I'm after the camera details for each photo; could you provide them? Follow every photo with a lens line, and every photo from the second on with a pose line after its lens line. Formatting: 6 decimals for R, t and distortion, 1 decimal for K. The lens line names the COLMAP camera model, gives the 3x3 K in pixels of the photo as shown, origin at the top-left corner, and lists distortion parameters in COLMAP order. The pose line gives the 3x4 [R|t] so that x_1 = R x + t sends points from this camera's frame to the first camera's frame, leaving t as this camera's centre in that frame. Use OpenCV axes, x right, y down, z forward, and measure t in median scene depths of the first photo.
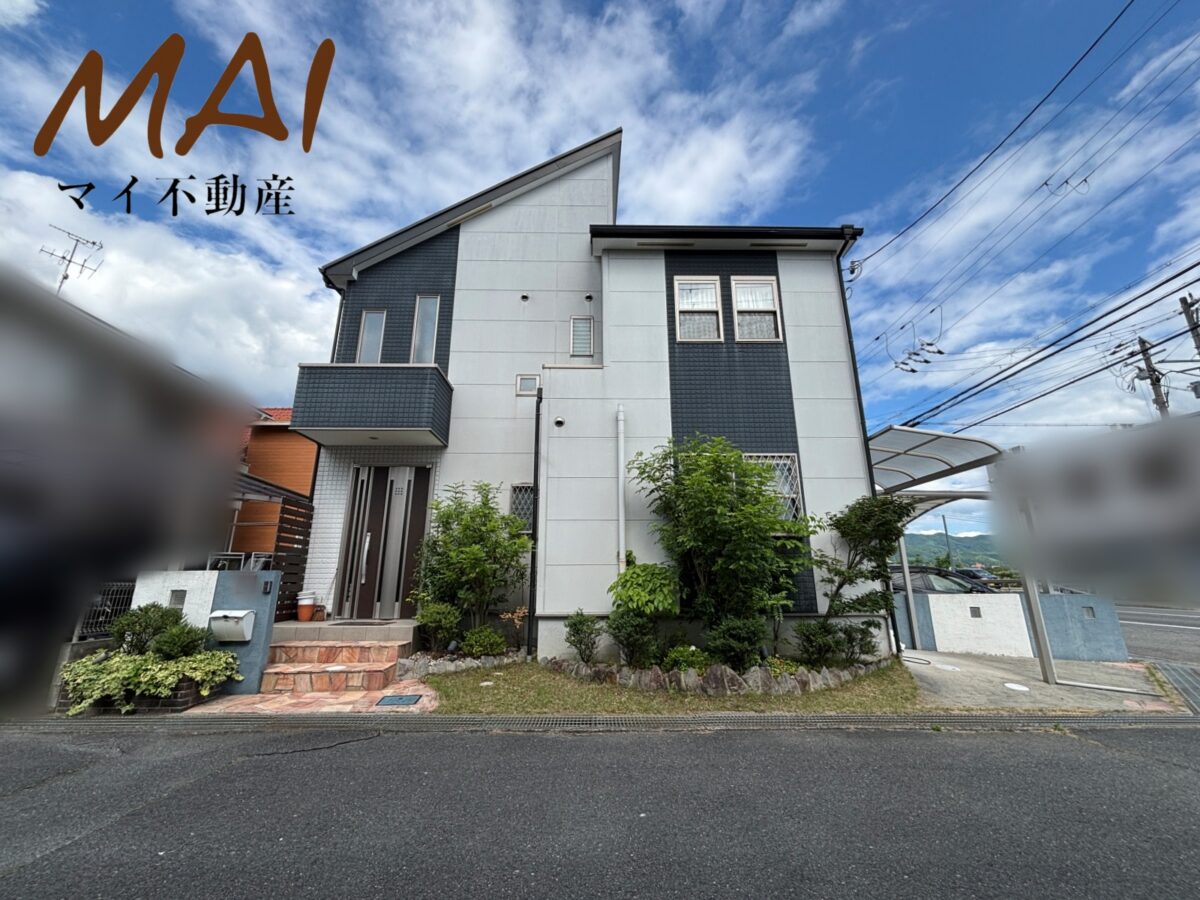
lens RADIAL K [[493.7, 0, 600.0], [0, 493.7, 450.0], [0, 0, 1]] dist [0.002145, -0.000129]
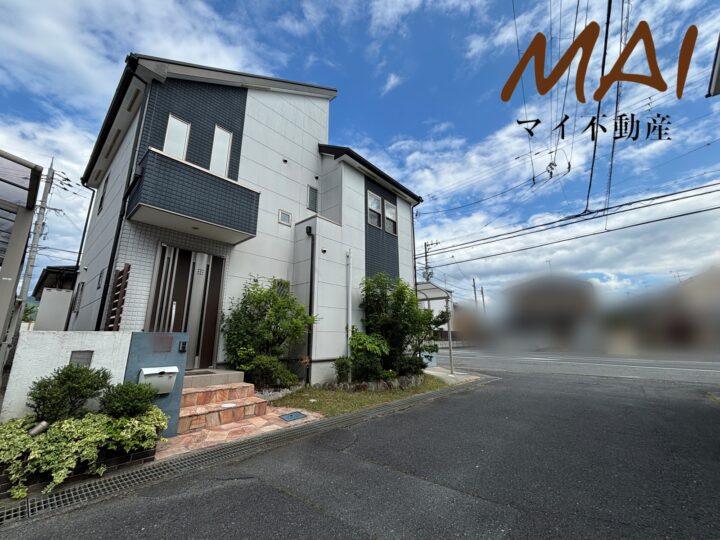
lens RADIAL K [[292.9, 0, 360.0], [0, 292.9, 270.0], [0, 0, 1]] dist [-0.004080, -0.000253]
pose [[0.672210, 0.171469, 0.720231, -0.716948], [-0.192211, 0.979873, -0.053887, 0.041389], [-0.714975, -0.102213, 0.691638, 0.176824]]
